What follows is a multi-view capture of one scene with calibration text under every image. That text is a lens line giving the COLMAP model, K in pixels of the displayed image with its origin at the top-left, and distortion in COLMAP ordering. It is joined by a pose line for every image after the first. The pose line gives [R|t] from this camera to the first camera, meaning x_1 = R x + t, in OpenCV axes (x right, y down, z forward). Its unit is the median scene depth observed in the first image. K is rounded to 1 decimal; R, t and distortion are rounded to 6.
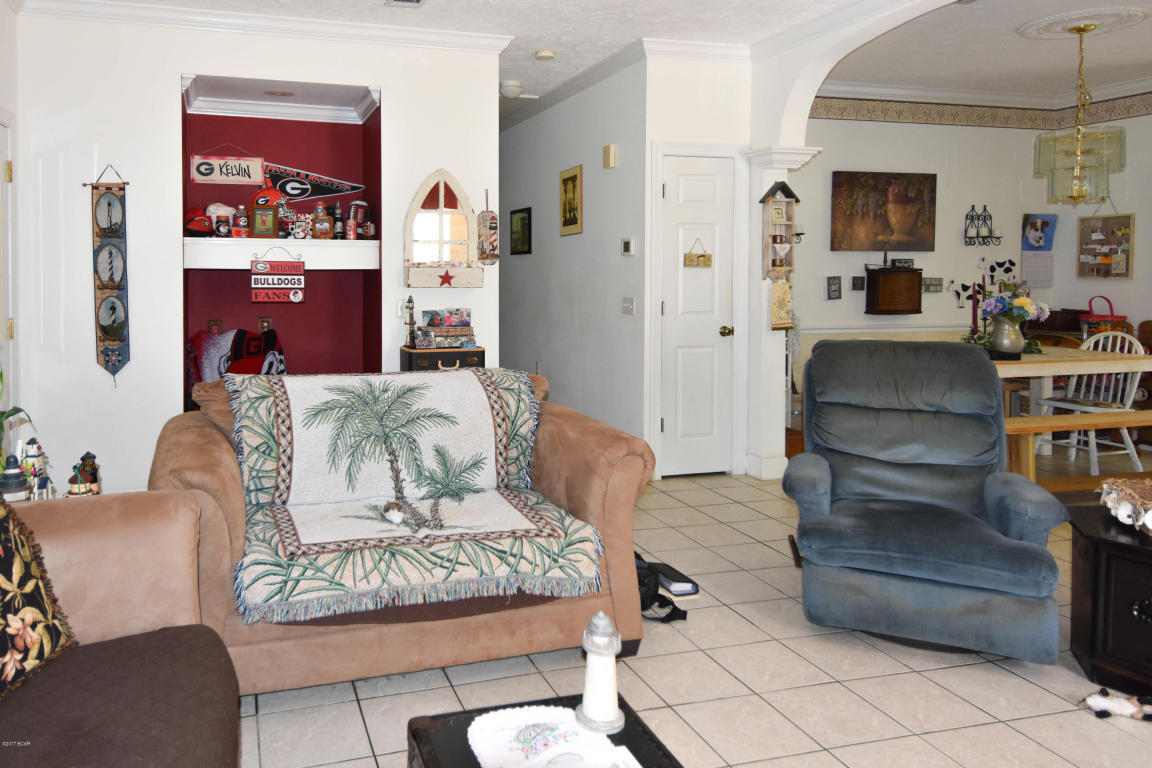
lens RADIAL K [[773.3, 0, 503.8], [0, 773.3, 313.2], [0, 0, 1]] dist [0.073305, -0.040137]
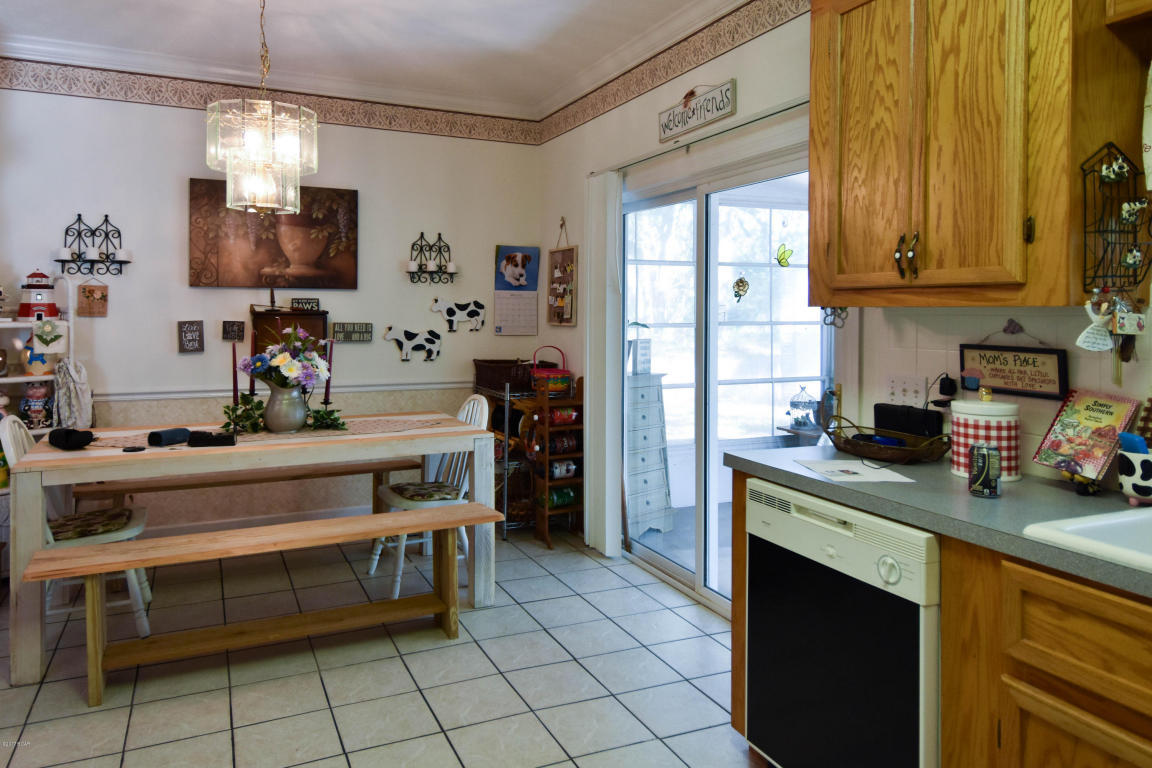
lens RADIAL K [[773.3, 0, 604.6], [0, 773.3, 340.0], [0, 0, 1]] dist [0.073305, -0.040137]
pose [[0.986792, -0.002985, 0.161964, 0.662966], [0.005612, 0.999860, -0.015768, -0.014709], [-0.161894, 0.016469, 0.986671, 0.200037]]
